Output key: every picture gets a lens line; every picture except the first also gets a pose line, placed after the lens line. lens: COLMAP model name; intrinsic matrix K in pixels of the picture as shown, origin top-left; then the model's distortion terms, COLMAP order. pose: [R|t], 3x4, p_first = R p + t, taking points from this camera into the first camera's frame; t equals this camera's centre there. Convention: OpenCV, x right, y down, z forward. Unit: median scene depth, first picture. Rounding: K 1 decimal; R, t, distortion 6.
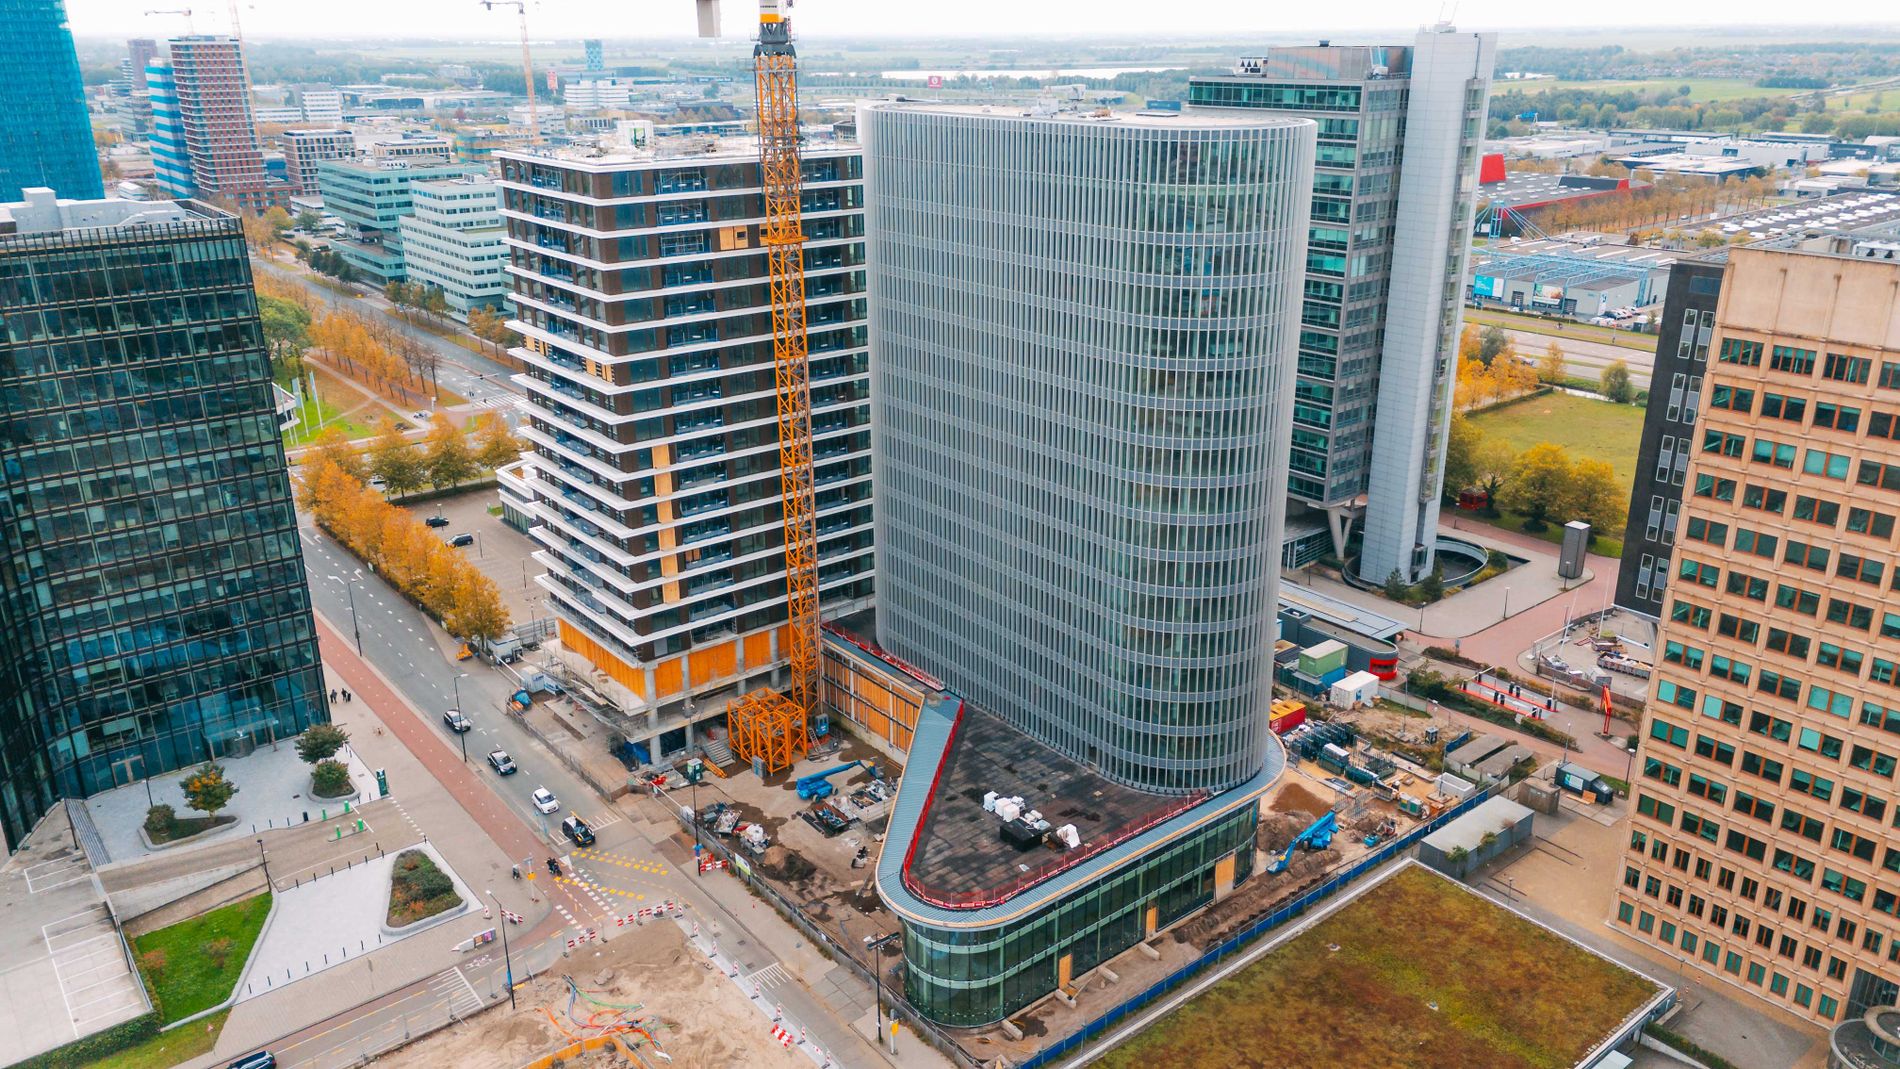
lens RADIAL K [[1395.5, 0, 958.6], [0, 1395.5, 531.9], [0, 0, 1]] dist [0.043054, -0.026927]
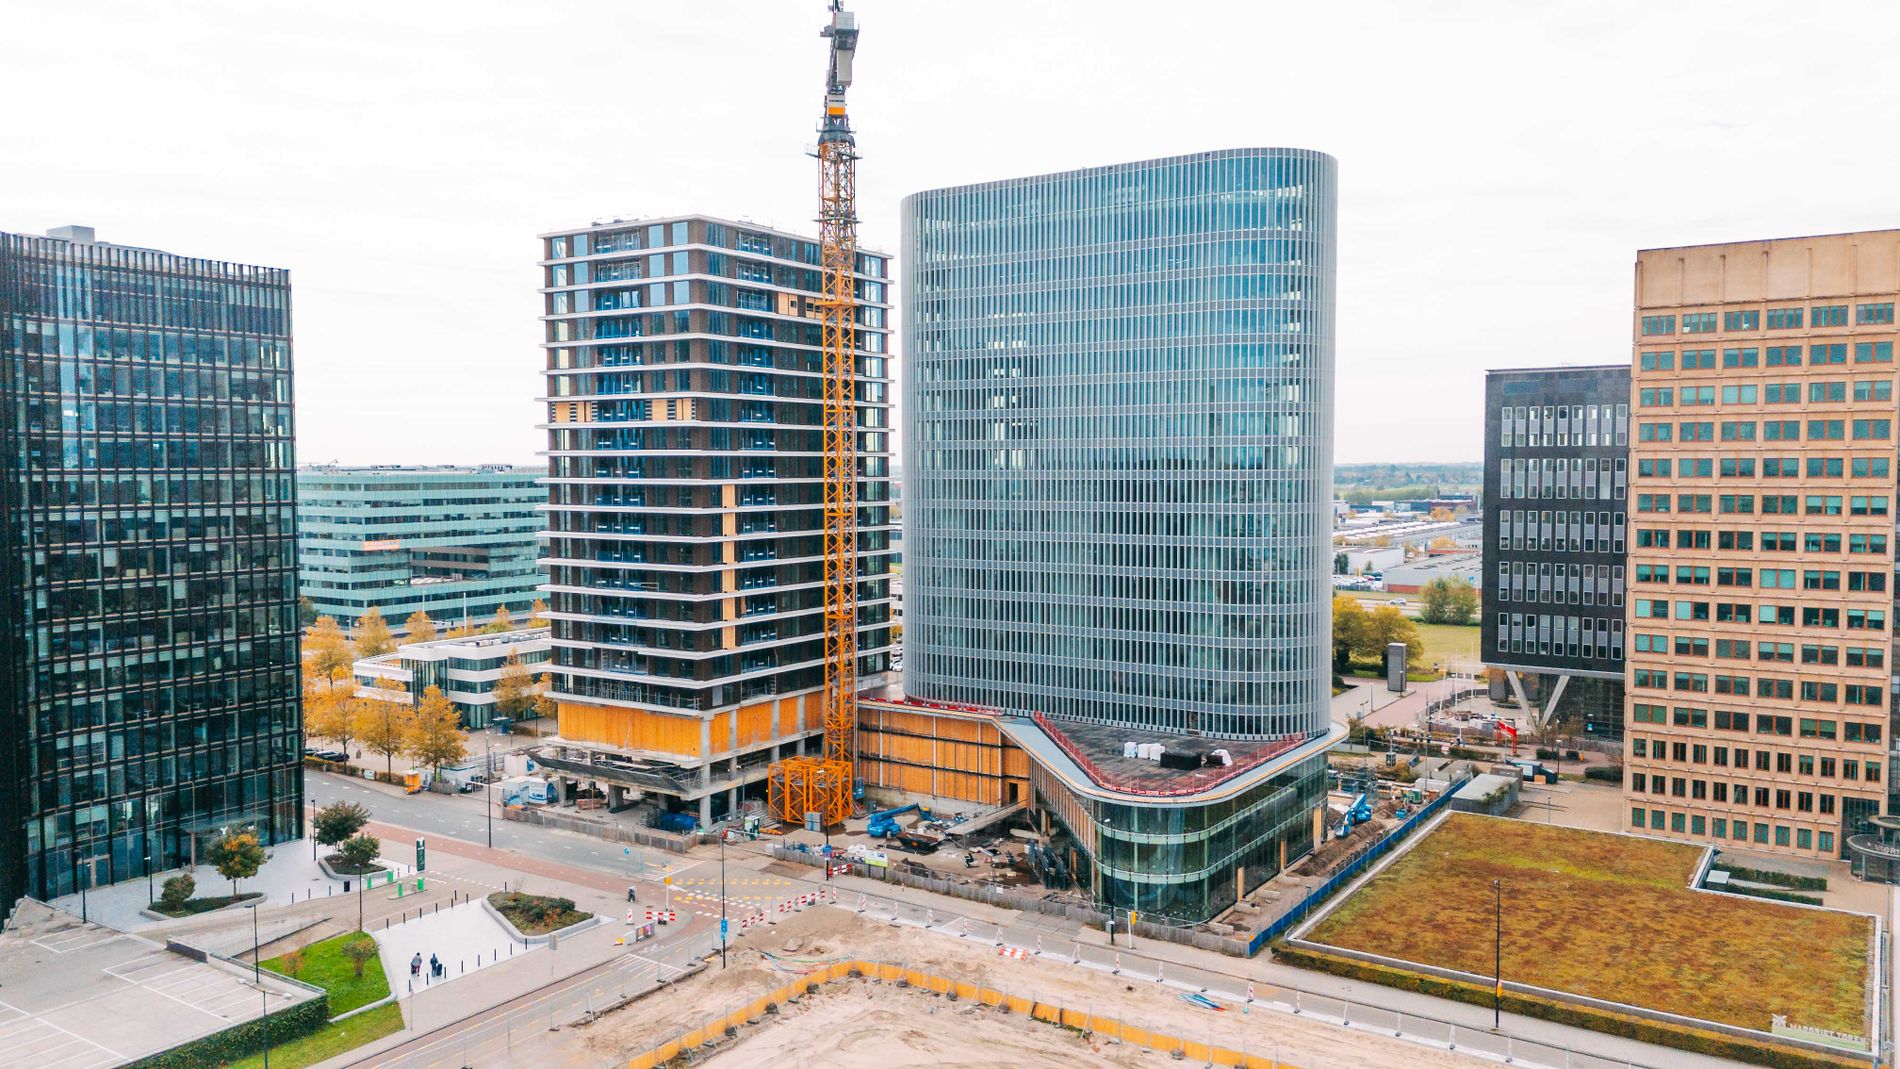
lens RADIAL K [[1395.5, 0, 954.8], [0, 1395.5, 532.4], [0, 0, 1]] dist [0.043054, -0.026927]
pose [[0.955189, -0.012943, 0.295714, -0.368669], [0.098508, 0.955996, -0.276347, 0.280337], [-0.279125, 0.293094, 0.914432, 0.019837]]
